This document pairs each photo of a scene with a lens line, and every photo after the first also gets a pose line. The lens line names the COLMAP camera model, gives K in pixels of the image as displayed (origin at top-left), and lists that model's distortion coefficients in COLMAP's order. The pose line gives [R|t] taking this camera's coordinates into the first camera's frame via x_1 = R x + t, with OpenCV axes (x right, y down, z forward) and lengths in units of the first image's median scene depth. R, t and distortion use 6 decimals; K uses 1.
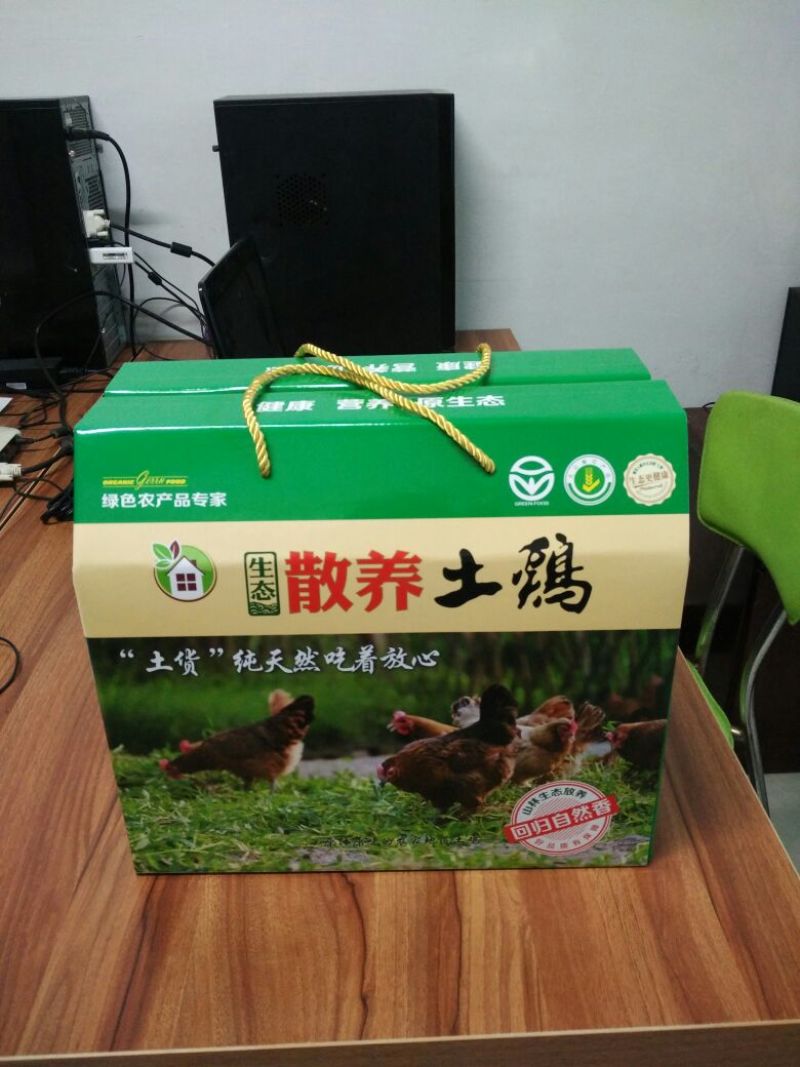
lens RADIAL K [[933.4, 0, 397.4], [0, 933.4, 558.6], [0, 0, 1]] dist [0.135884, 0.003567]
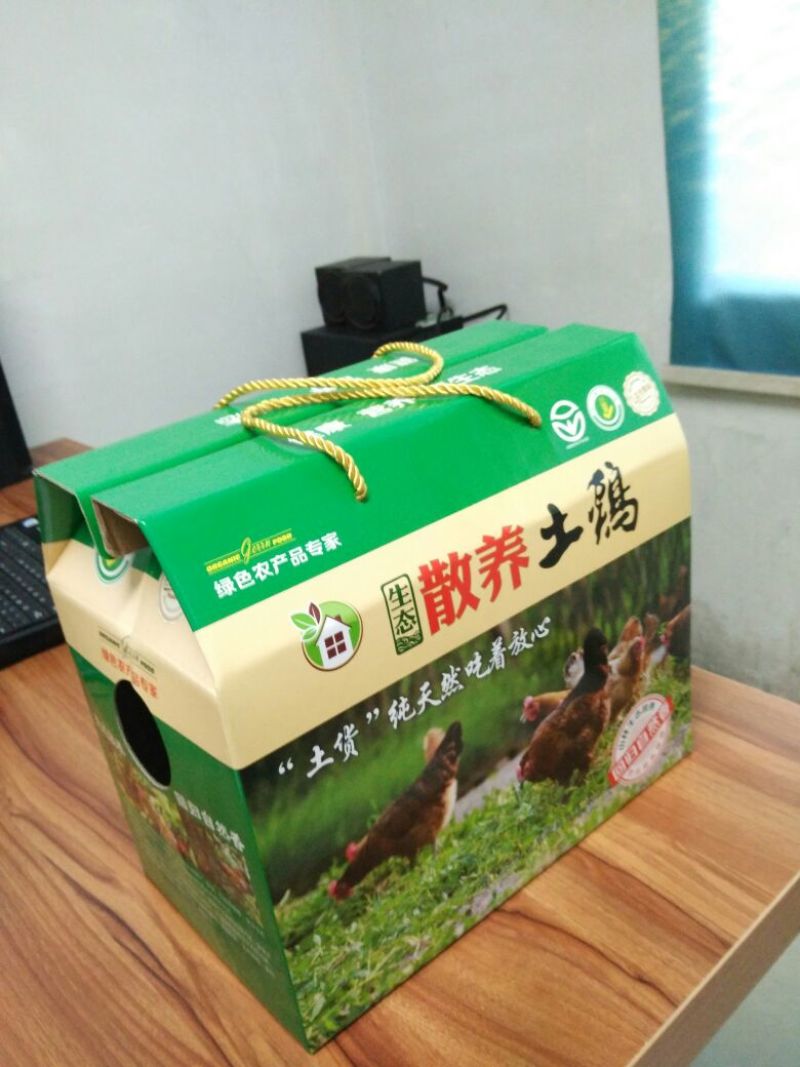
lens RADIAL K [[948.1, 0, 398.9], [0, 948.1, 570.4], [0, 0, 1]] dist [0.095123, -0.008736]
pose [[0.755171, -0.346299, 0.556591, -0.631400], [0.406096, 0.913663, 0.017478, -0.028051], [-0.514589, 0.212830, 0.830603, 0.244819]]
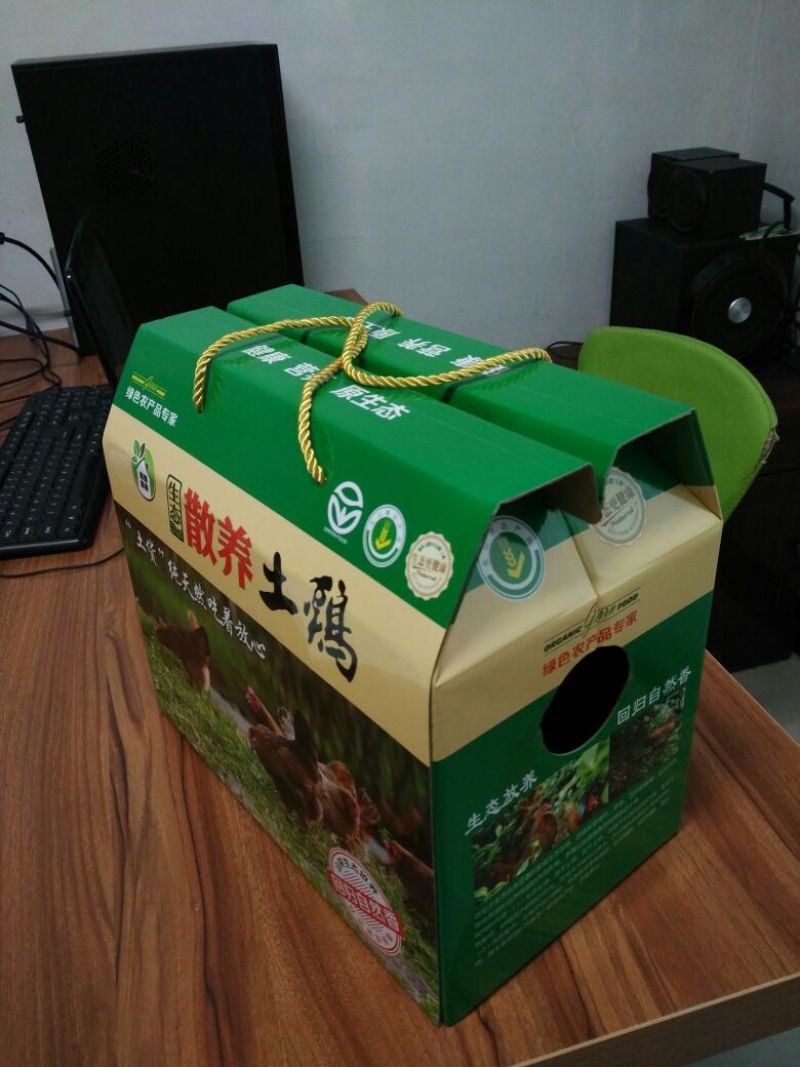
lens RADIAL K [[902.4, 0, 400.0], [0, 902.4, 533.5], [0, 0, 1]] dist [0.070736, -0.000378]
pose [[0.634162, 0.386700, -0.669553, 0.708428], [-0.349788, 0.915754, 0.197595, -0.236094], [0.689556, 0.108894, 0.715999, 0.445038]]
